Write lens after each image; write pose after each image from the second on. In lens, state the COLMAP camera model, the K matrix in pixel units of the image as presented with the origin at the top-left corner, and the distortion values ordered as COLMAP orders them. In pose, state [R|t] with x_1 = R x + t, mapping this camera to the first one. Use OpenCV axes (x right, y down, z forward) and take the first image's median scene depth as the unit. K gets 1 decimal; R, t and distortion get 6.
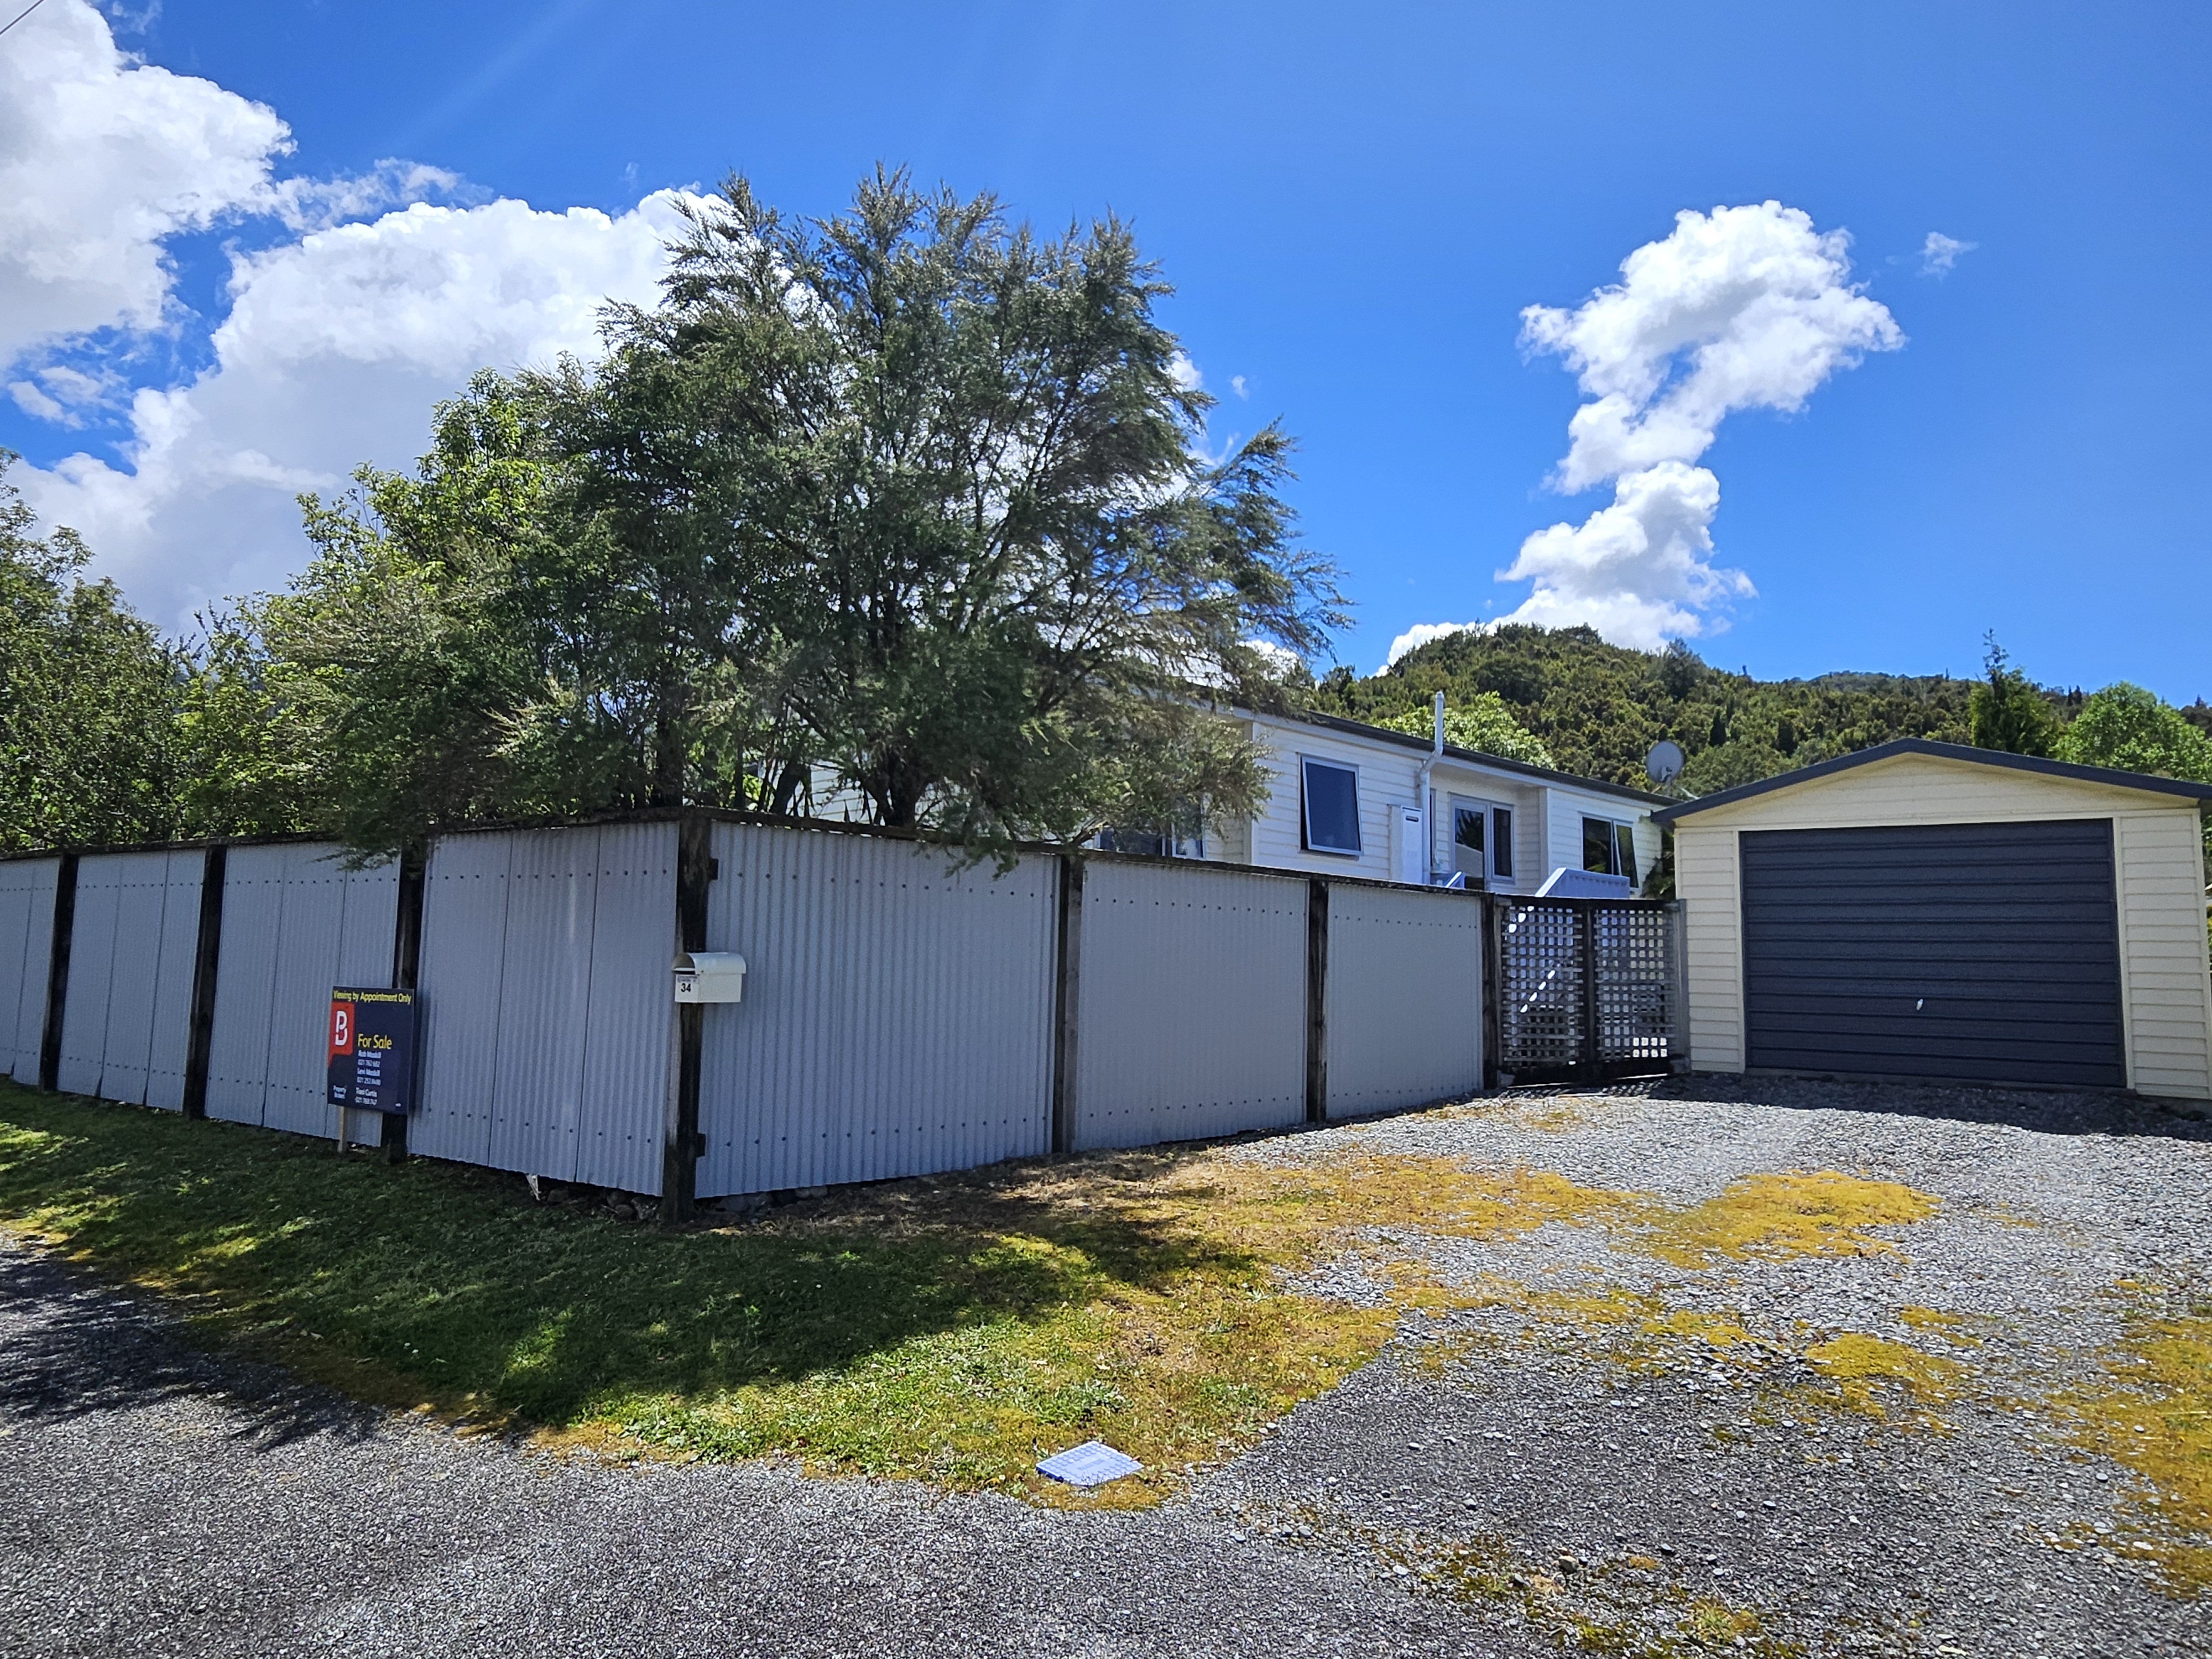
lens RADIAL K [[1235.5, 0, 1106.0], [0, 1235.5, 829.5], [0, 0, 1]] dist [-0.020805, -0.000508]
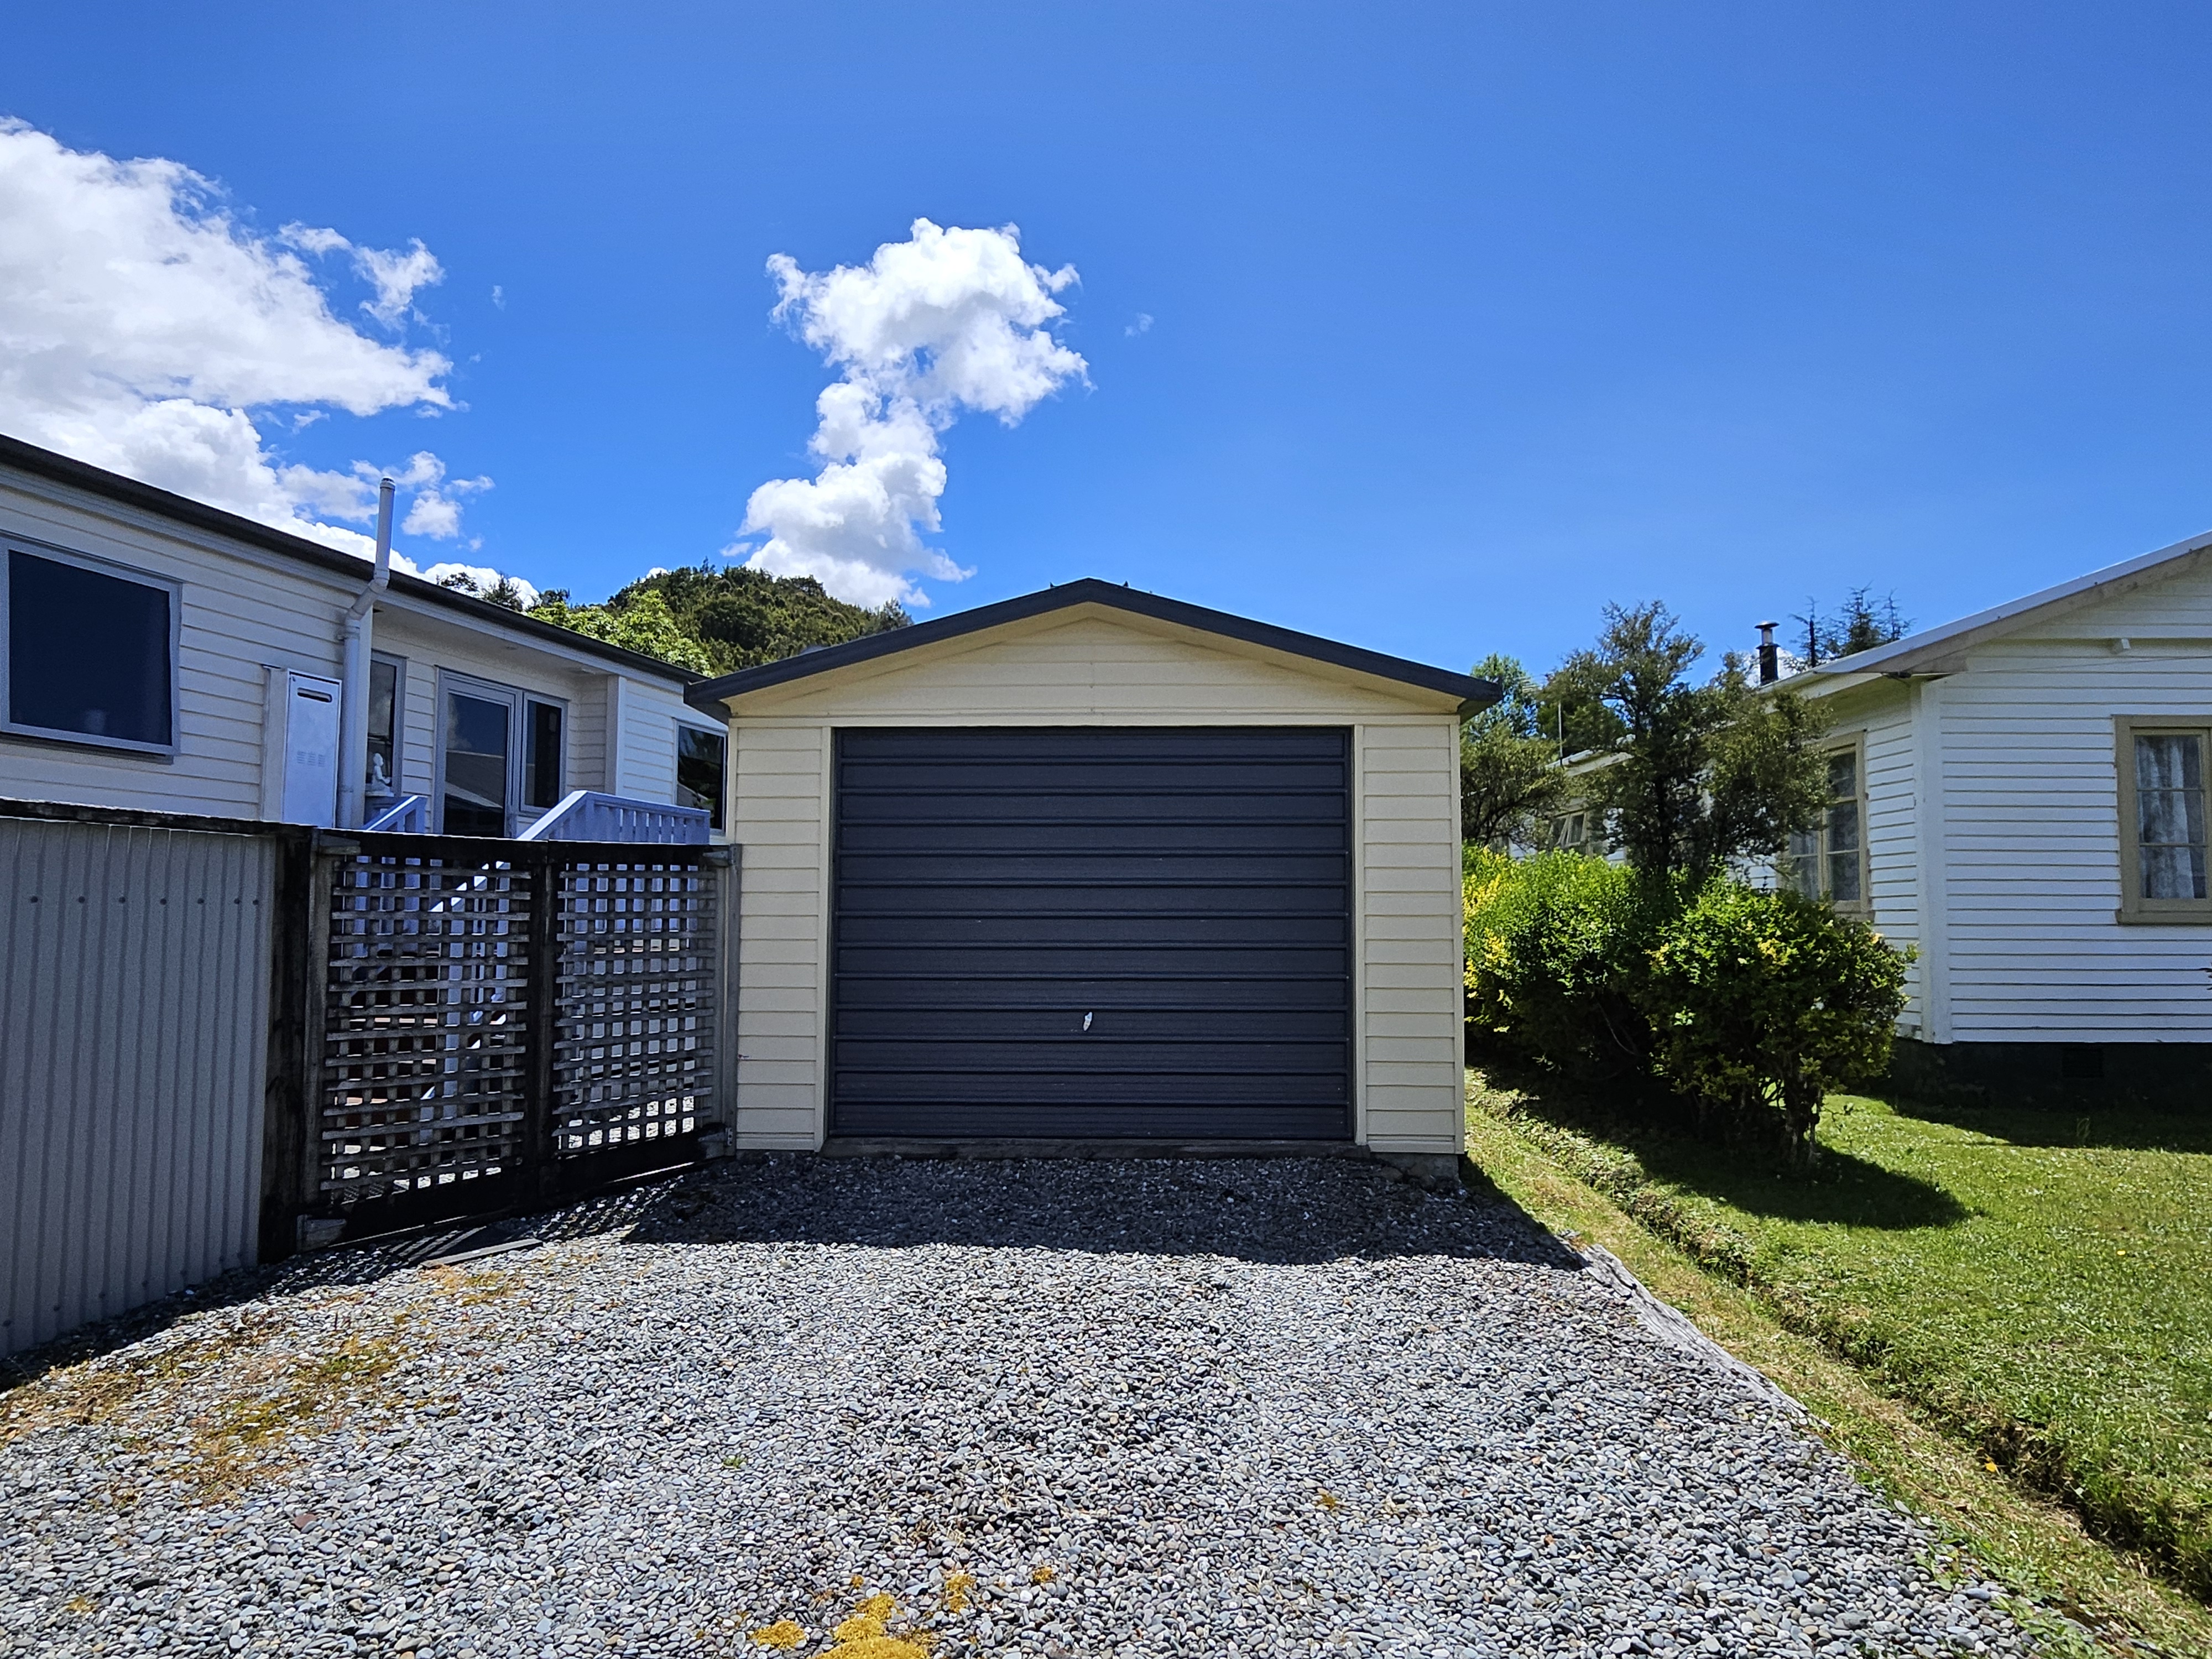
lens RADIAL K [[1115.9, 0, 1106.0], [0, 1115.9, 829.5], [0, 0, 1]] dist [0.000255, 0.000007]
pose [[0.818692, 0.017604, 0.573963, 0.314931], [-0.040961, 0.998774, 0.027792, 0.028578], [-0.572770, -0.046263, 0.818410, 0.486952]]
